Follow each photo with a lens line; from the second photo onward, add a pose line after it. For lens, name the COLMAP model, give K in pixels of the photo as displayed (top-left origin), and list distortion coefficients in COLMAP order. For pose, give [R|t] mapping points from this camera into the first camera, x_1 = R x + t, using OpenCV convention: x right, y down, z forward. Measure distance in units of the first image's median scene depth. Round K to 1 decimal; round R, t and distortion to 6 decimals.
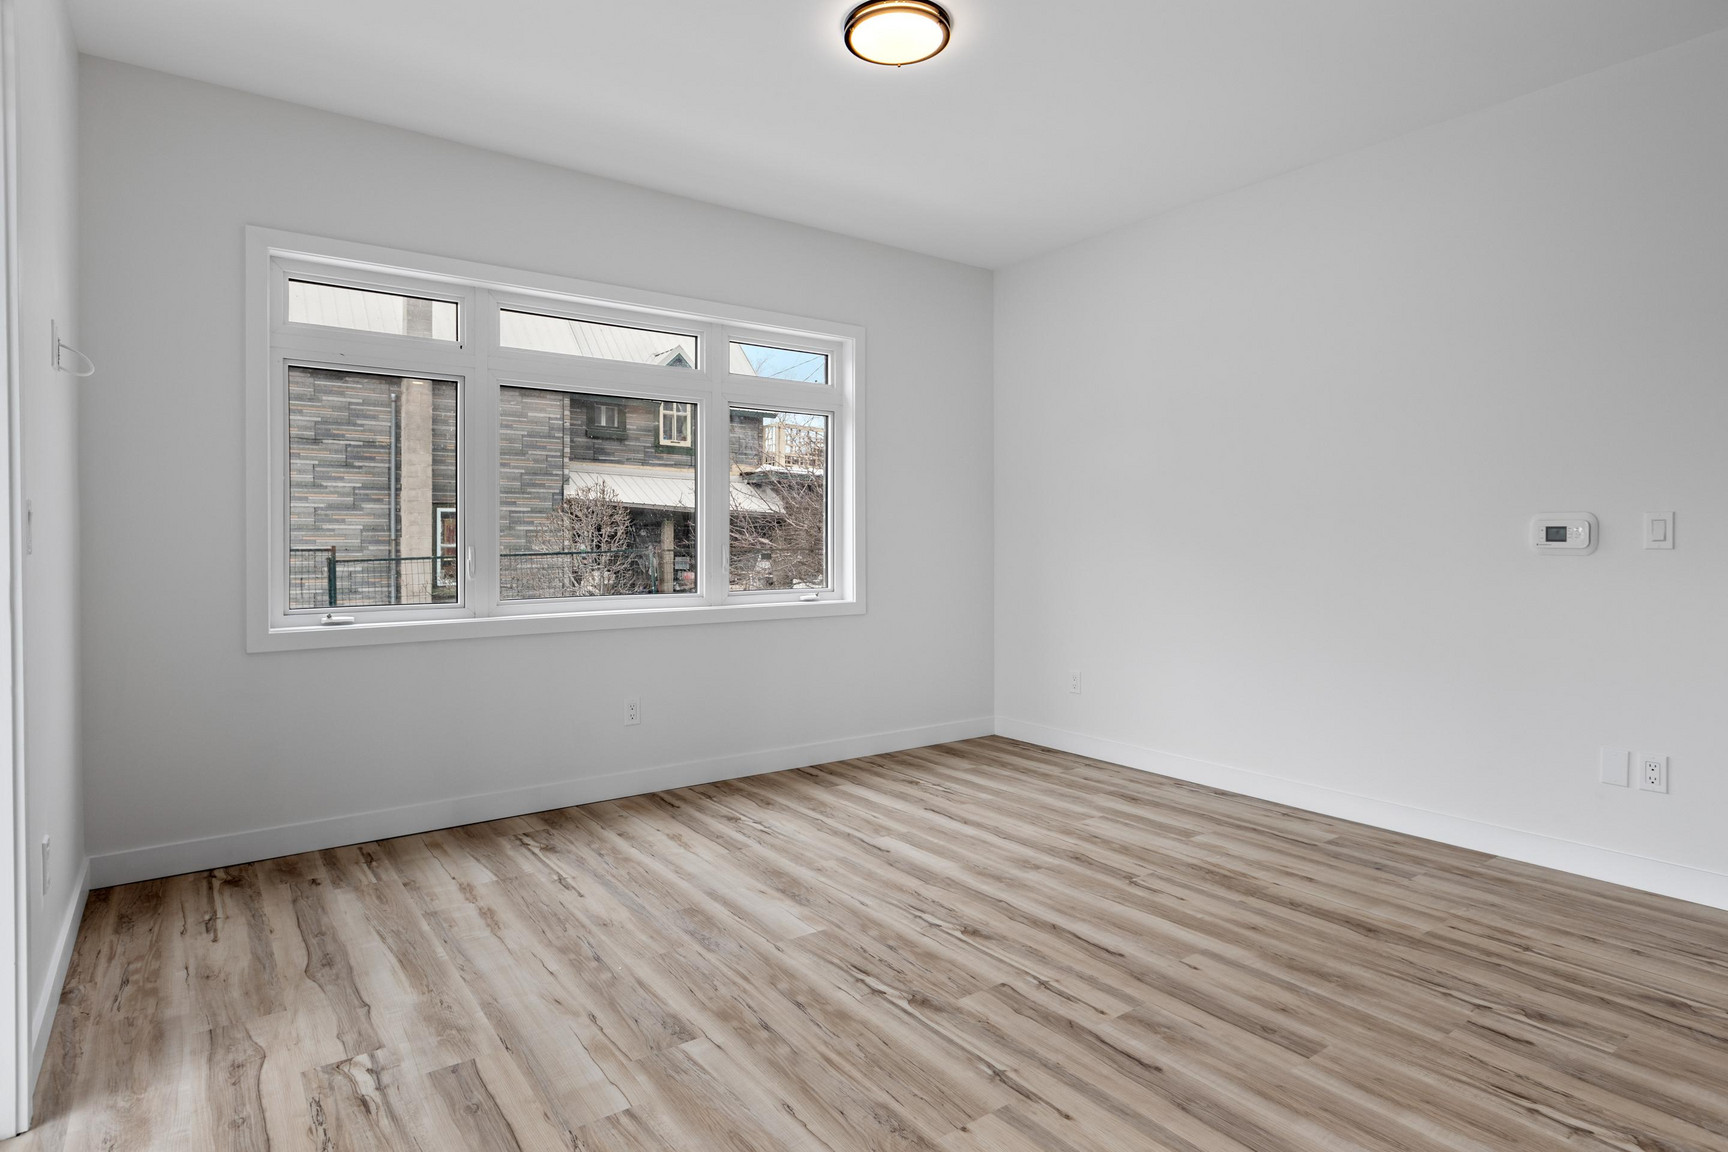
lens RADIAL K [[923.8, 0, 883.7], [0, 923.8, 545.9], [0, 0, 1]] dist [0.001676, 0.000235]
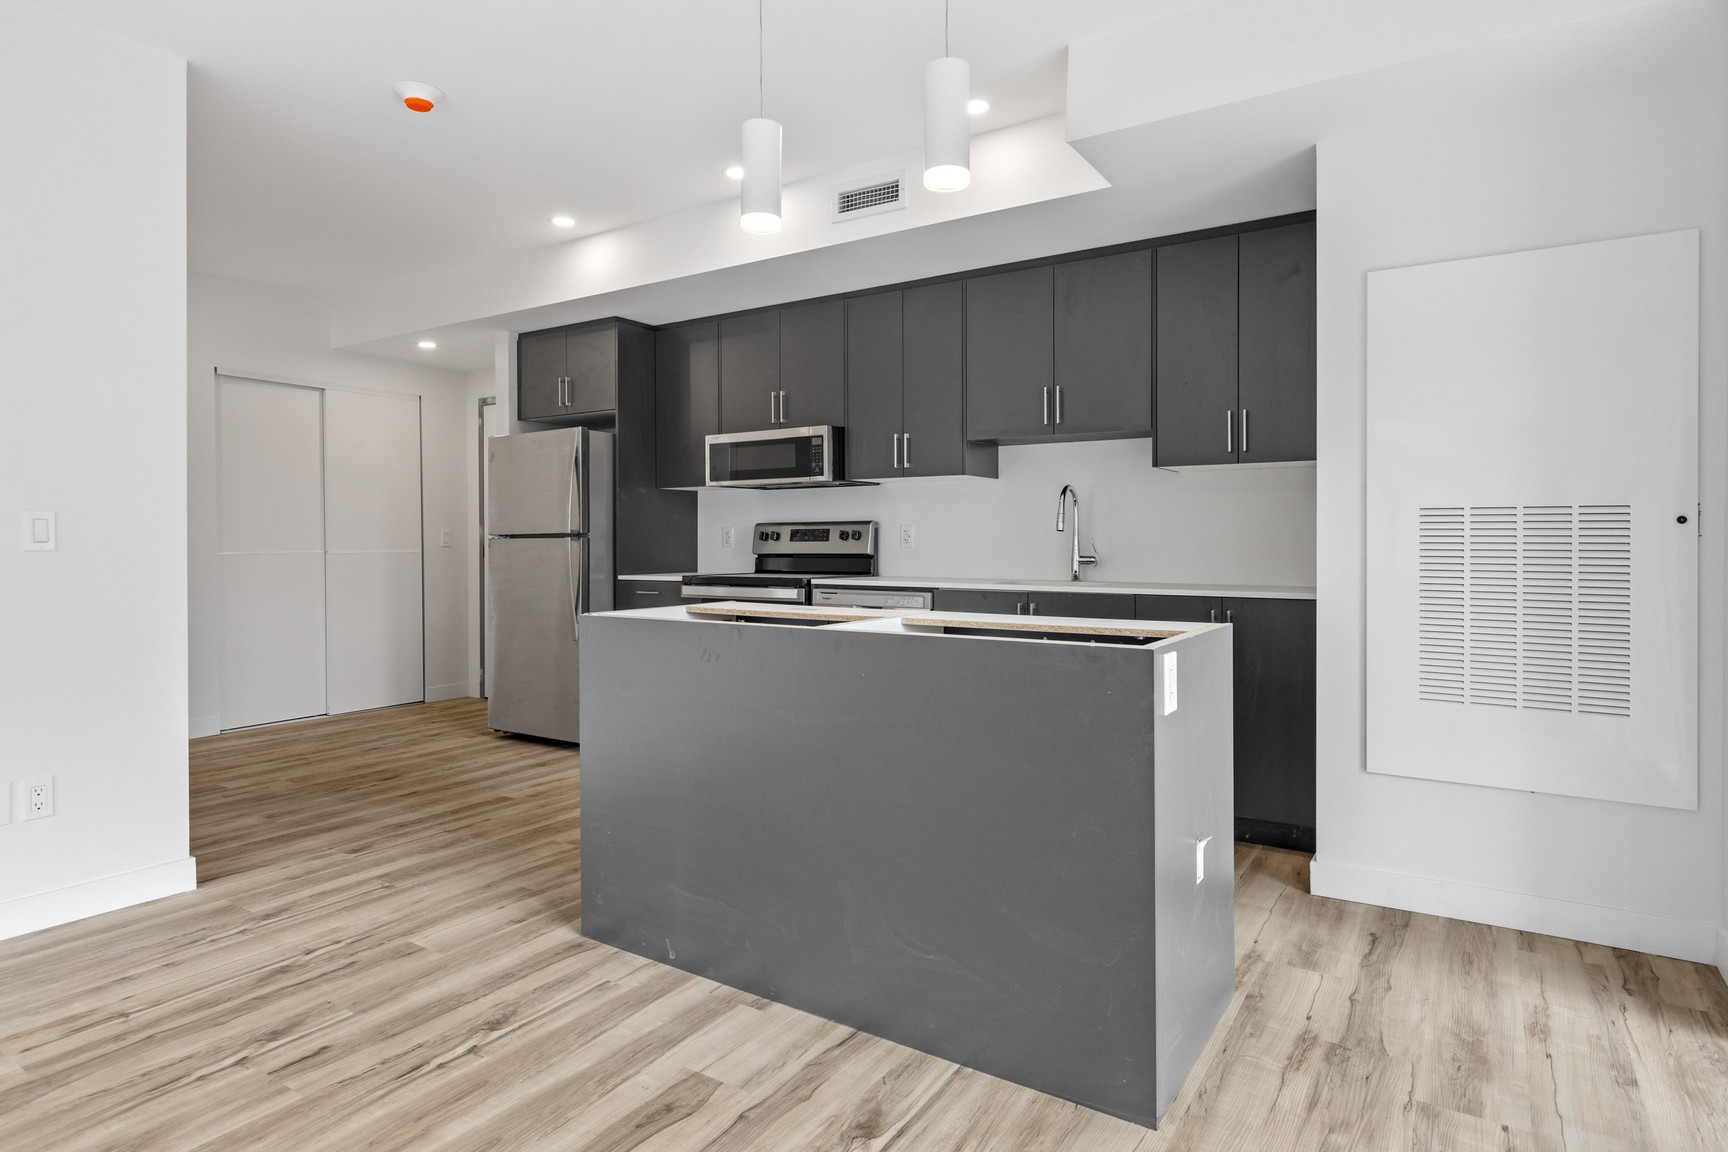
lens RADIAL K [[969.2, 0, 839.9], [0, 969.2, 550.6], [0, 0, 1]] dist [-0.000031, -0.000781]
pose [[-0.323446, -0.006824, 0.946222, -0.362519], [0.007109, 0.999928, 0.009641, -0.000277], [-0.946220, 0.009846, -0.323374, 0.642343]]
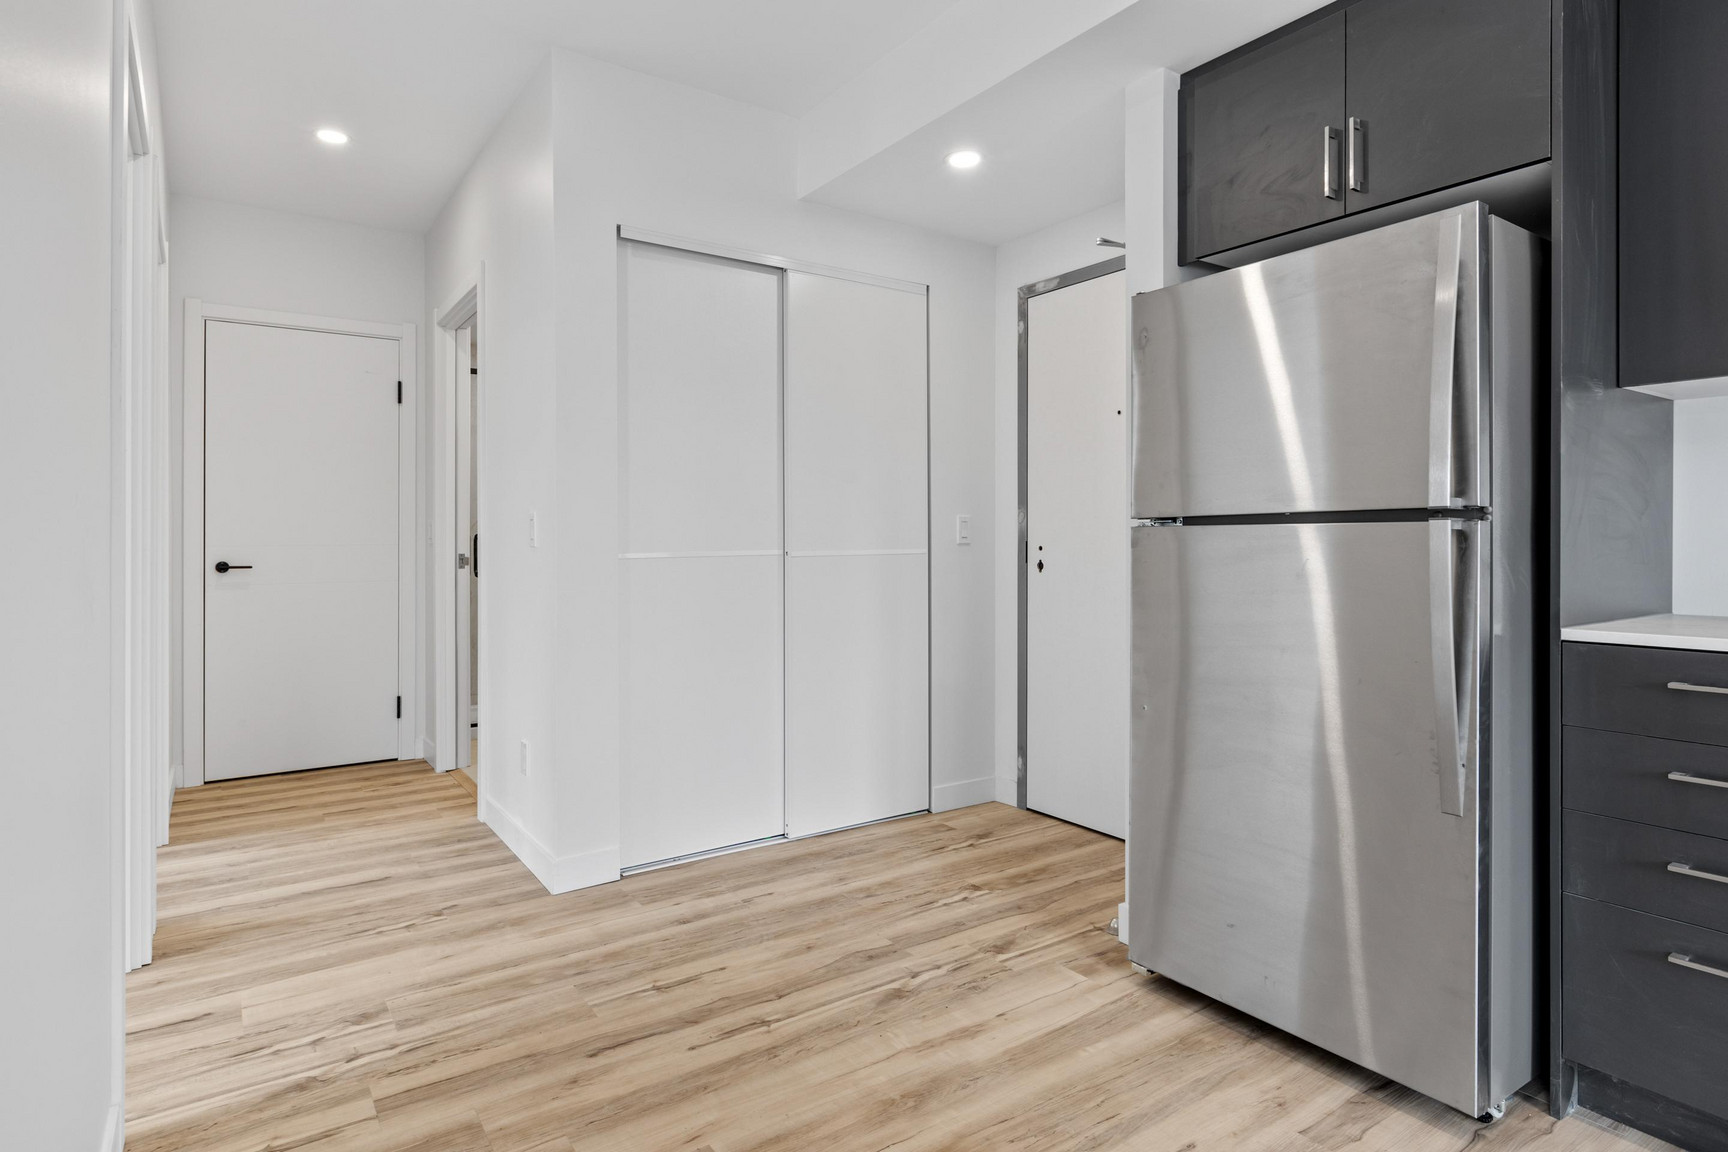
lens RADIAL K [[959.1, 0, 860.4], [0, 959.1, 543.6], [0, 0, 1]] dist [-0.000228, -0.000207]
pose [[0.041396, -0.000516, 0.999143, 1.007128], [0.002410, 0.999997, 0.000416, 0.005115], [-0.999140, 0.002391, 0.041398, 0.916599]]
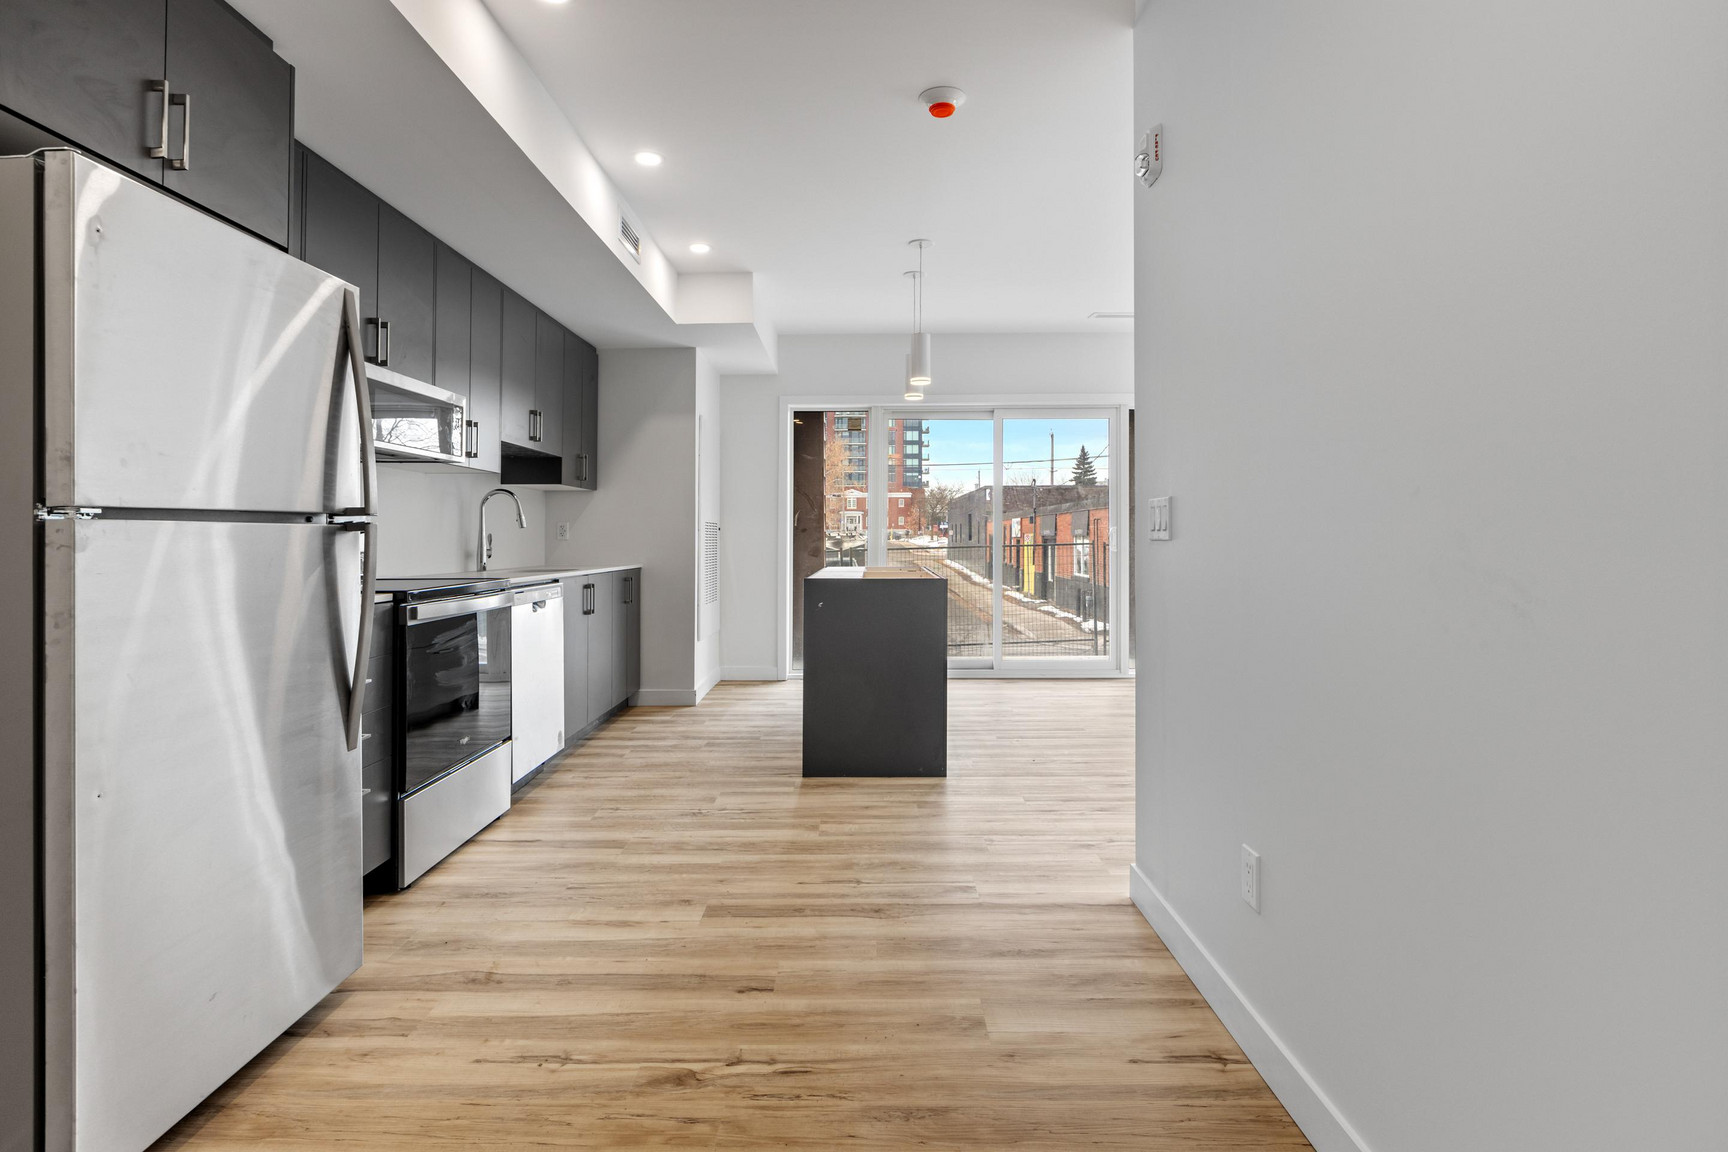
lens RADIAL K [[887.1, 0, 860.8], [0, 887.1, 546.6], [0, 0, 1]] dist [-0.001420, -0.000955]
pose [[-0.600343, 0.012091, -0.799651, 2.056474], [0.001357, 0.999900, 0.014100, -0.000192], [0.799742, 0.007380, -0.600299, 1.385673]]
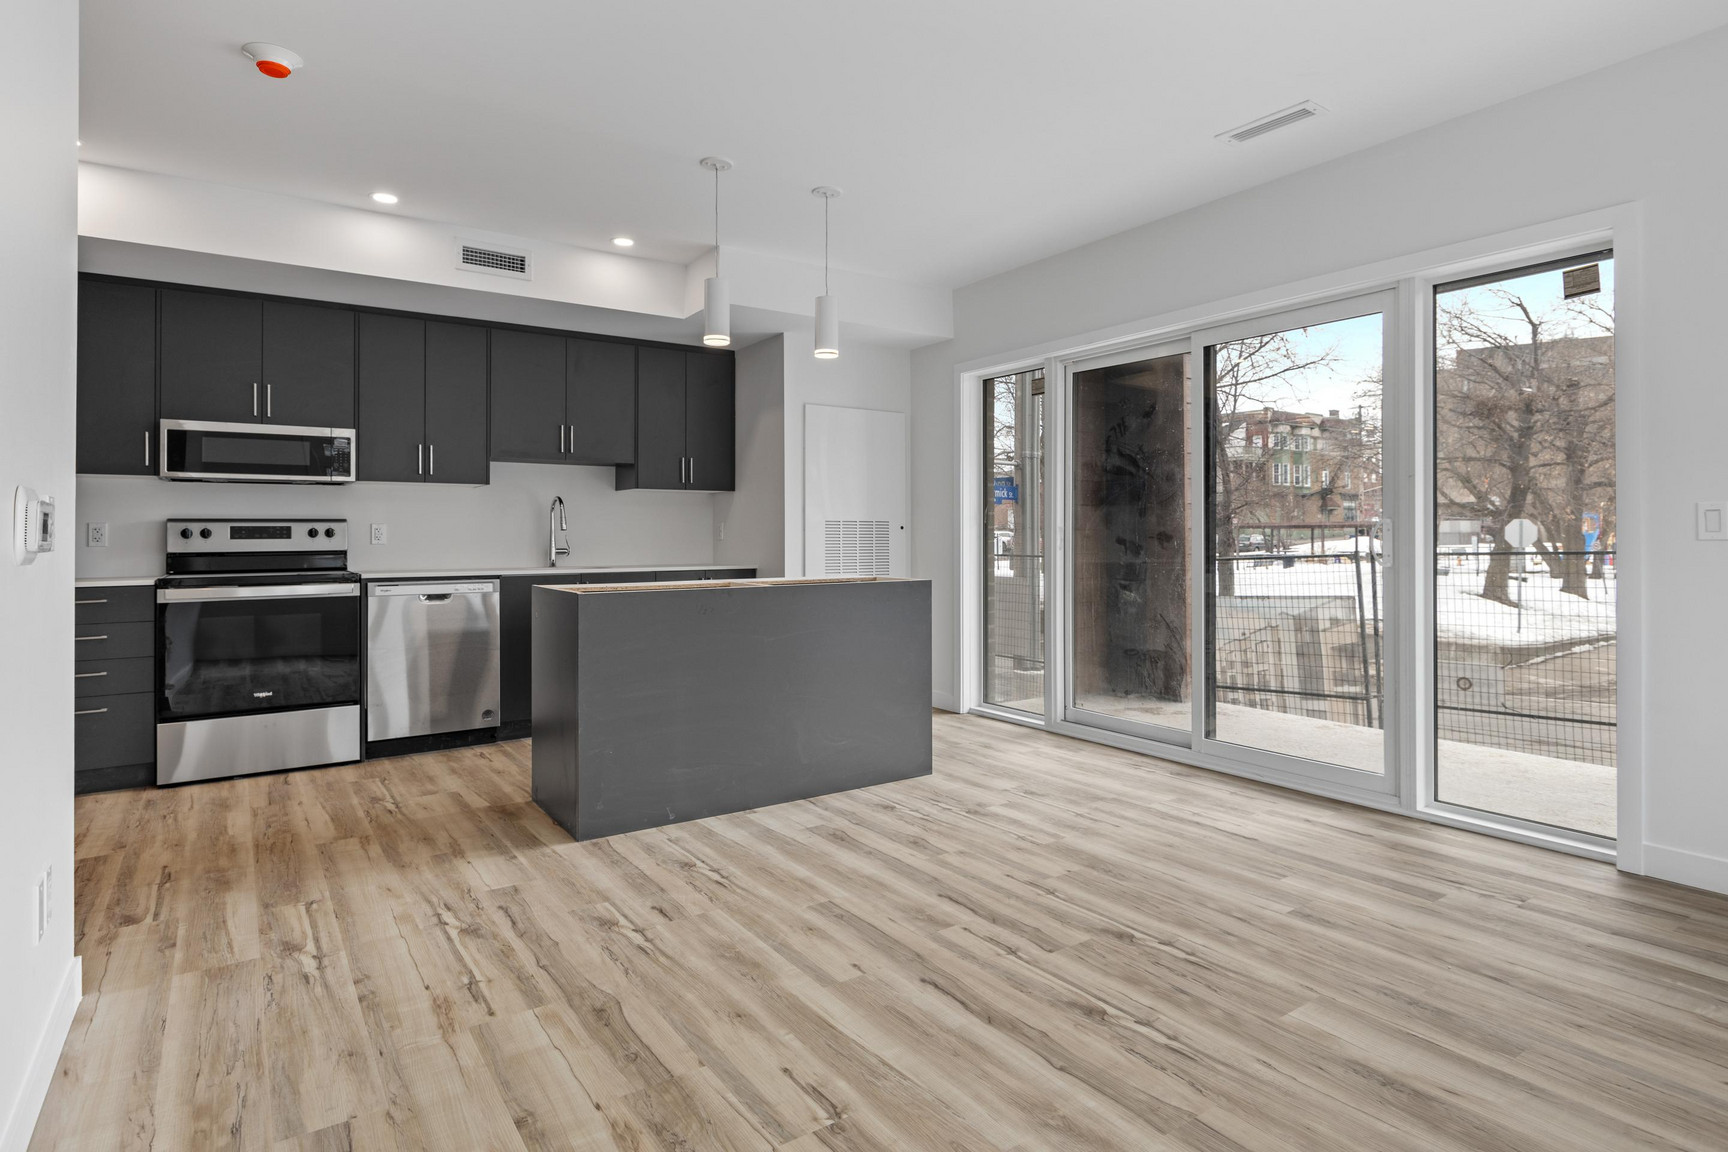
lens RADIAL K [[931.7, 0, 860.8], [0, 931.7, 526.6], [0, 0, 1]] dist [-0.001111, -0.000168]
pose [[-0.998836, 0.008135, 0.047552, 0.261178], [0.007831, 0.999948, -0.006569, -0.003644], [-0.047603, -0.006189, -0.998847, 1.858309]]
